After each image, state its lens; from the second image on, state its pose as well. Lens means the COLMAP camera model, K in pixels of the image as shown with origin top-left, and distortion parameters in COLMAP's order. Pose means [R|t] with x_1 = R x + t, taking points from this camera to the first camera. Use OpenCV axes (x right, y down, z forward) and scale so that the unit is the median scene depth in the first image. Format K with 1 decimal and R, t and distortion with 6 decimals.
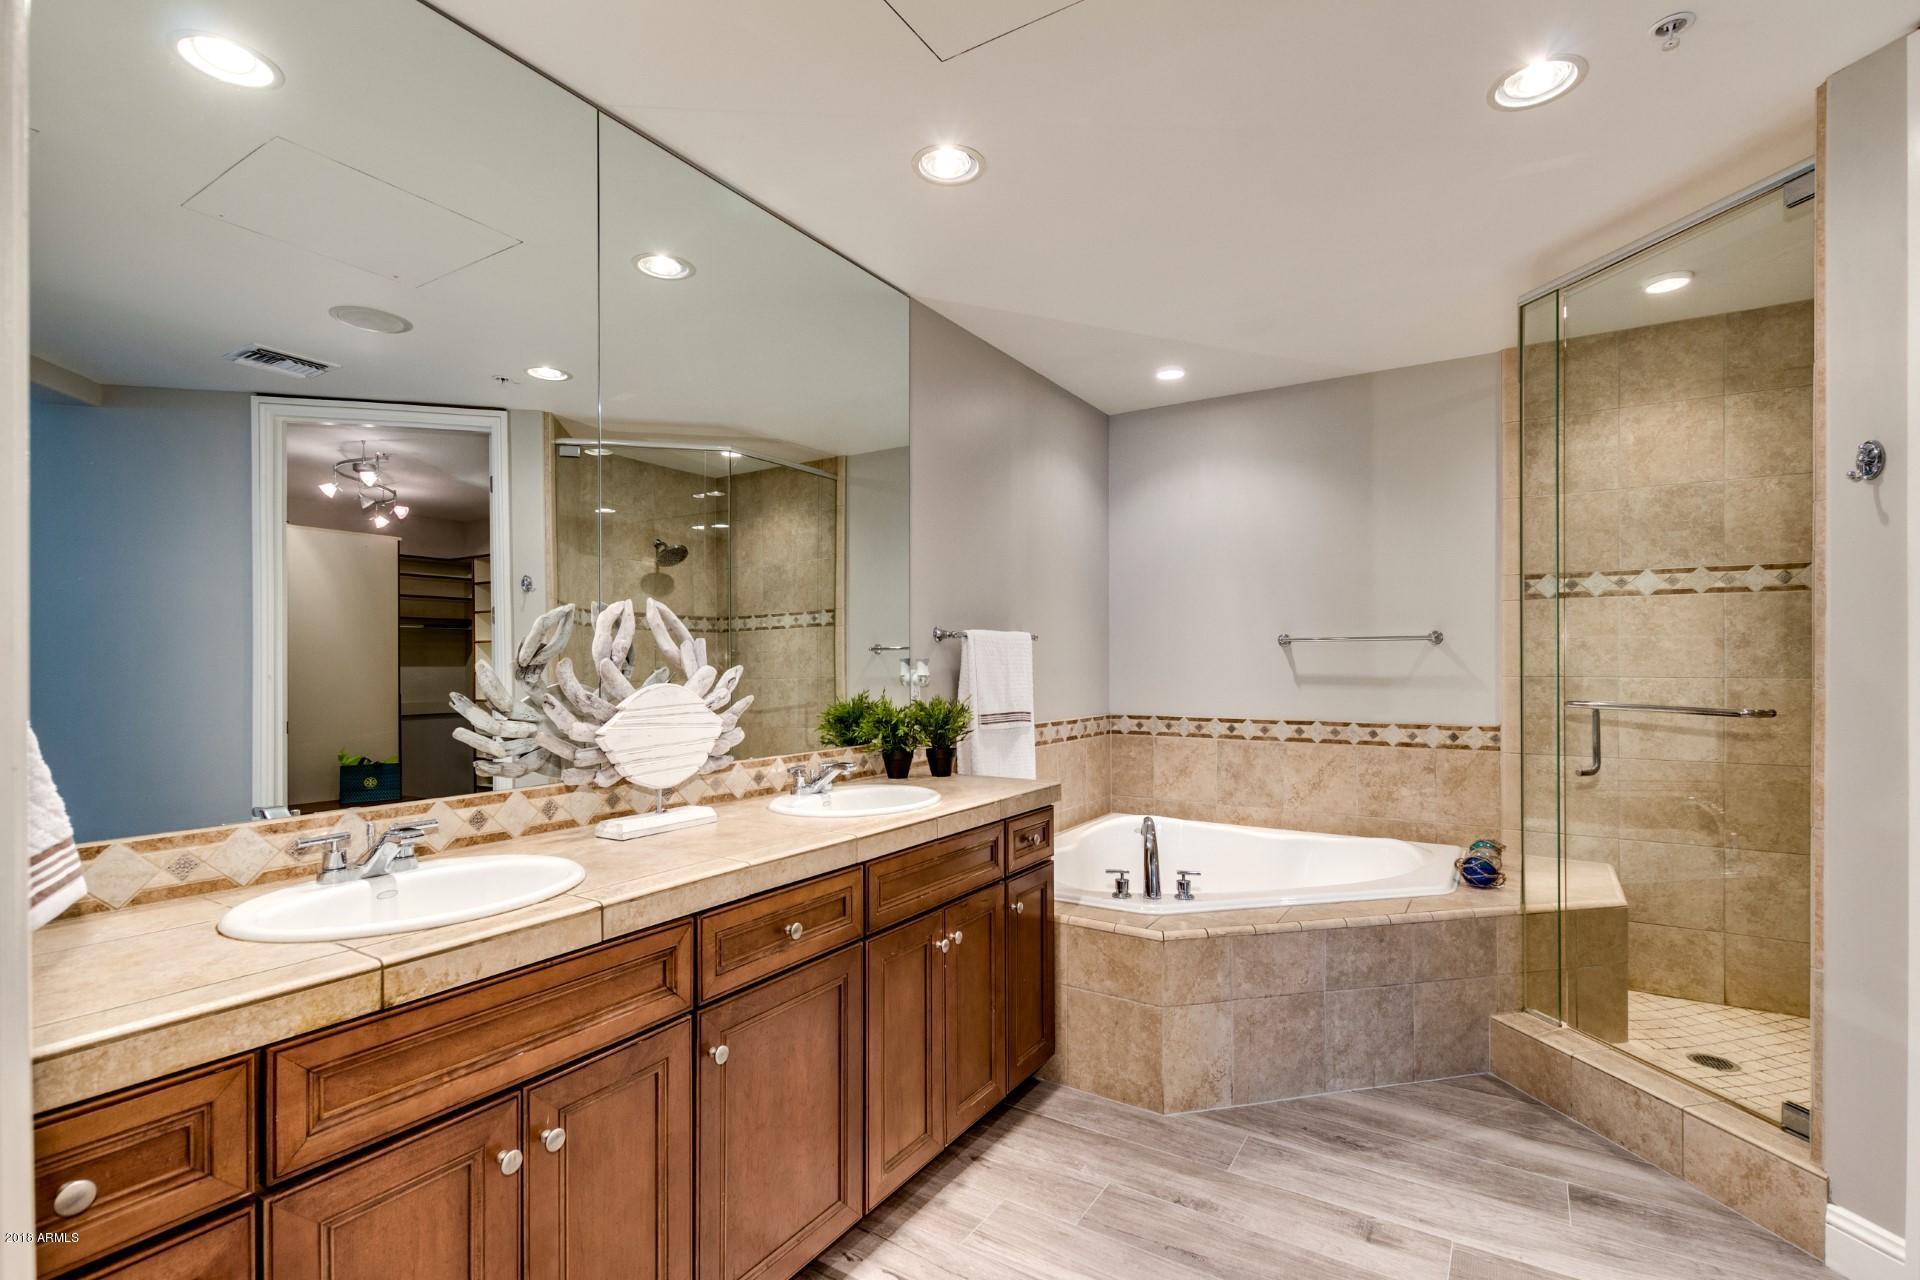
lens RADIAL K [[888.0, 0, 958.6], [0, 888.0, 656.5], [0, 0, 1]] dist [0.005251, -0.002268]
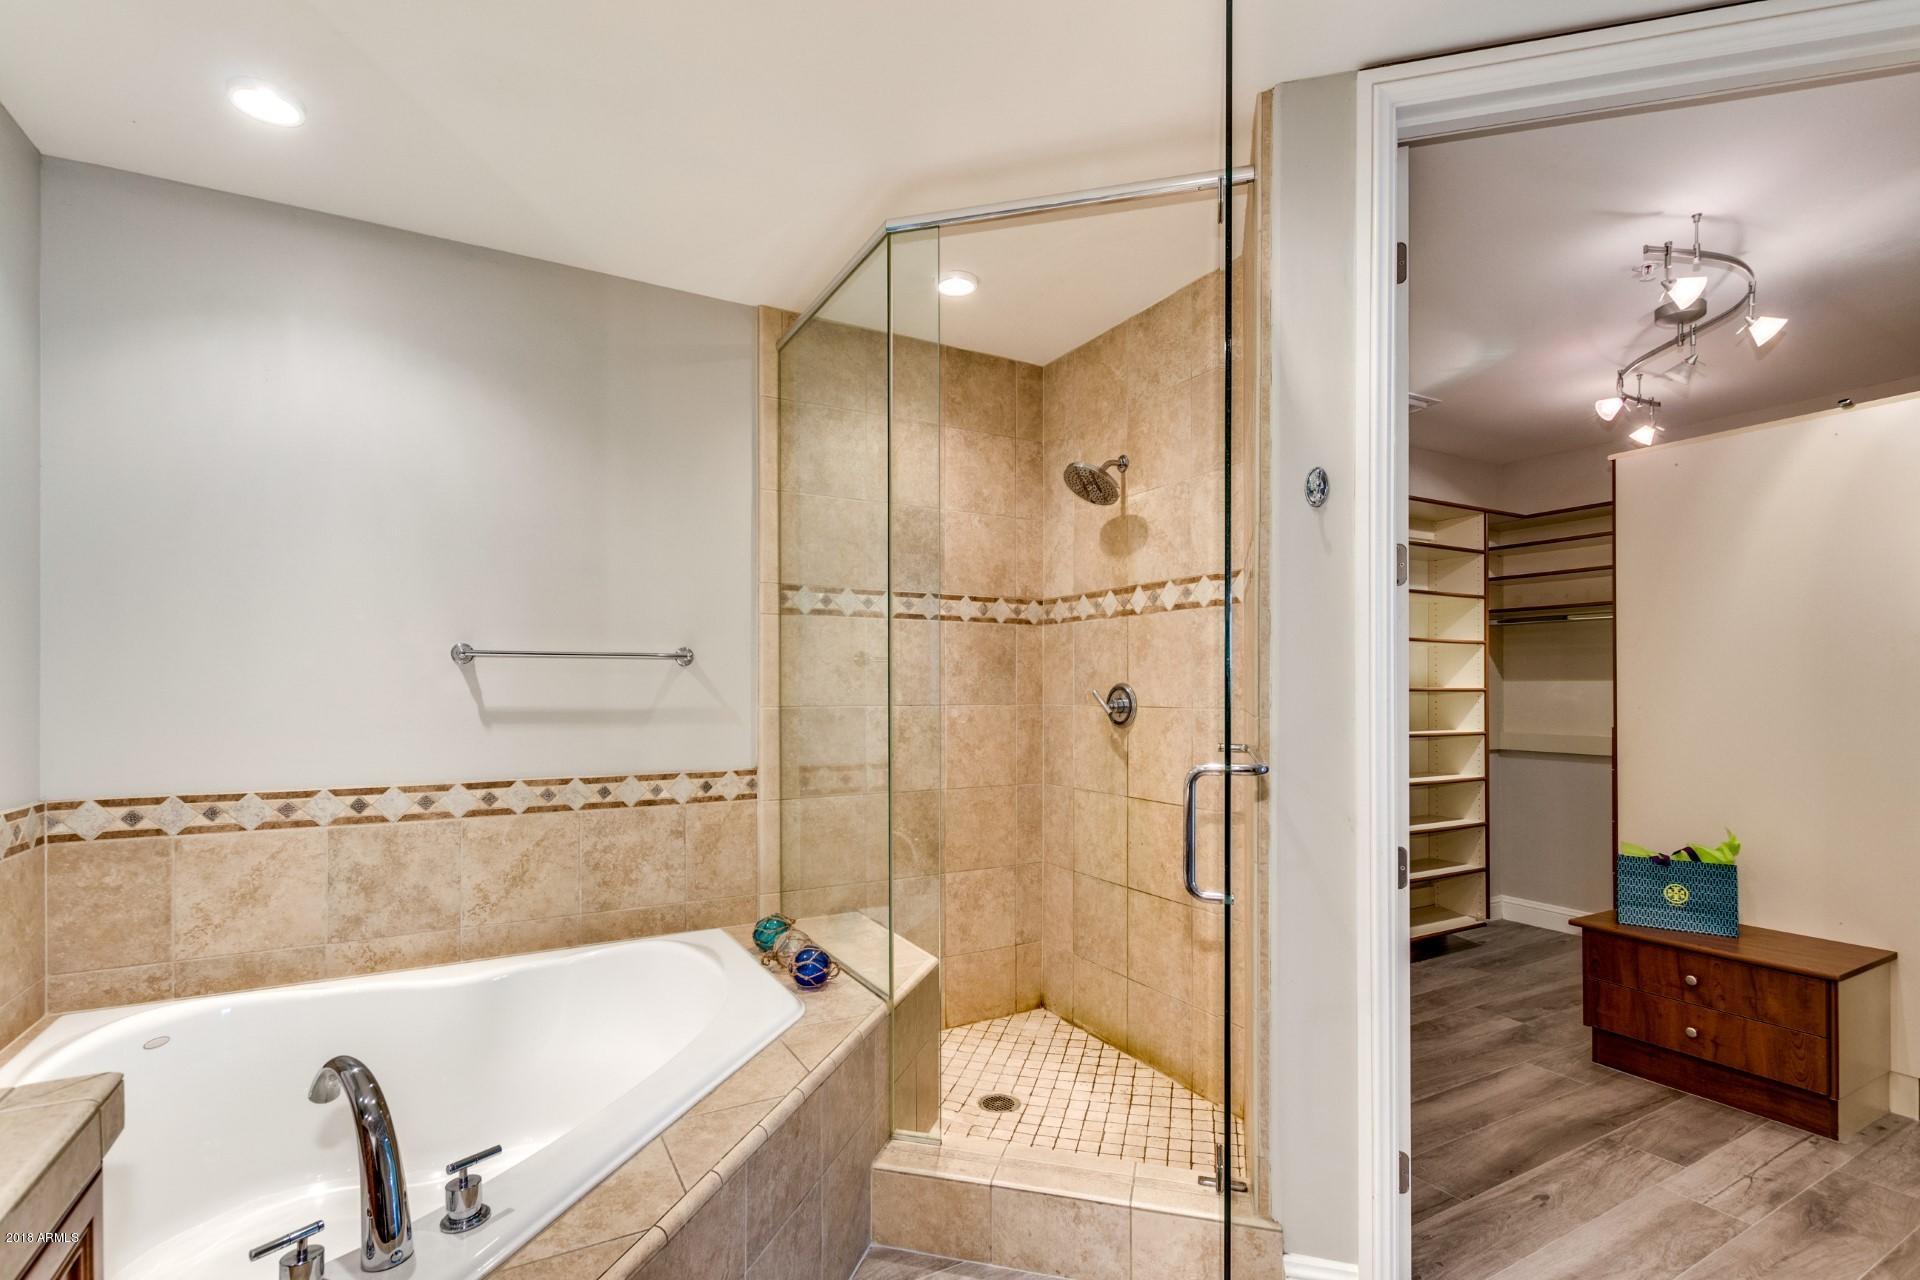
lens RADIAL K [[888.0, 0, 969.4], [0, 888.0, 687.0], [0, 0, 1]] dist [0.005251, -0.002268]
pose [[0.467991, 0.002155, 0.883731, -0.015970], [-0.007500, 0.999971, 0.001533, 0.001624], [-0.883701, -0.007345, 0.467994, 0.441820]]
